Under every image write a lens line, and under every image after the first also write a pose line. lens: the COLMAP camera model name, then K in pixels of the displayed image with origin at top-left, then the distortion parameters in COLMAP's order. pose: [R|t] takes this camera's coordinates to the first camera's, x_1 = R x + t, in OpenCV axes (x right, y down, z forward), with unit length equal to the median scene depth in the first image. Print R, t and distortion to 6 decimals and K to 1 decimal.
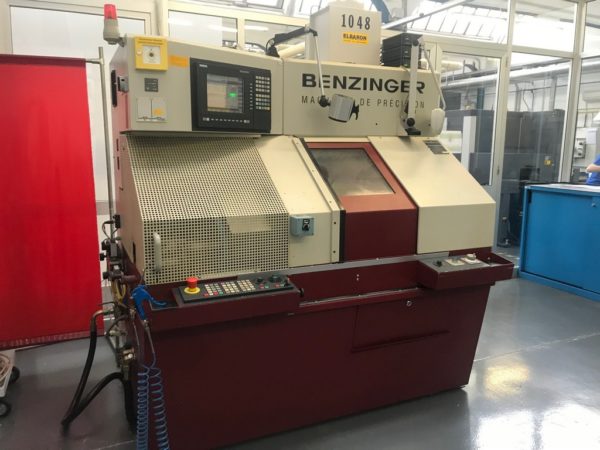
lens RADIAL K [[482.3, 0, 299.6], [0, 482.3, 223.2], [0, 0, 1]] dist [0.037584, 0.000308]
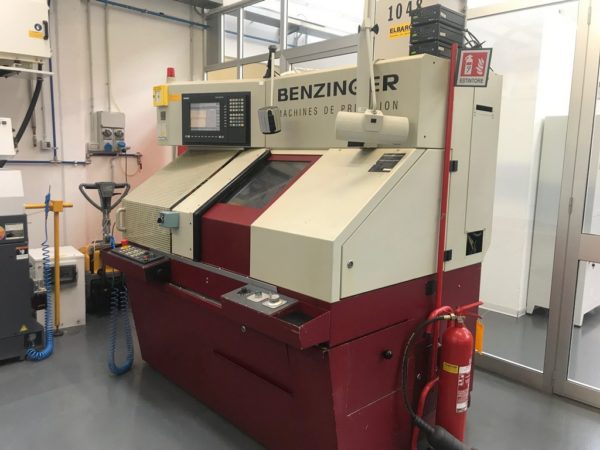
lens RADIAL K [[482.3, 0, 298.2], [0, 482.3, 225.4], [0, 0, 1]] dist [0.037584, 0.000308]
pose [[0.335413, 0.132309, -0.932734, 1.005628], [-0.175647, 0.981510, 0.076065, -0.104698], [0.925552, 0.138319, 0.352450, 0.692806]]
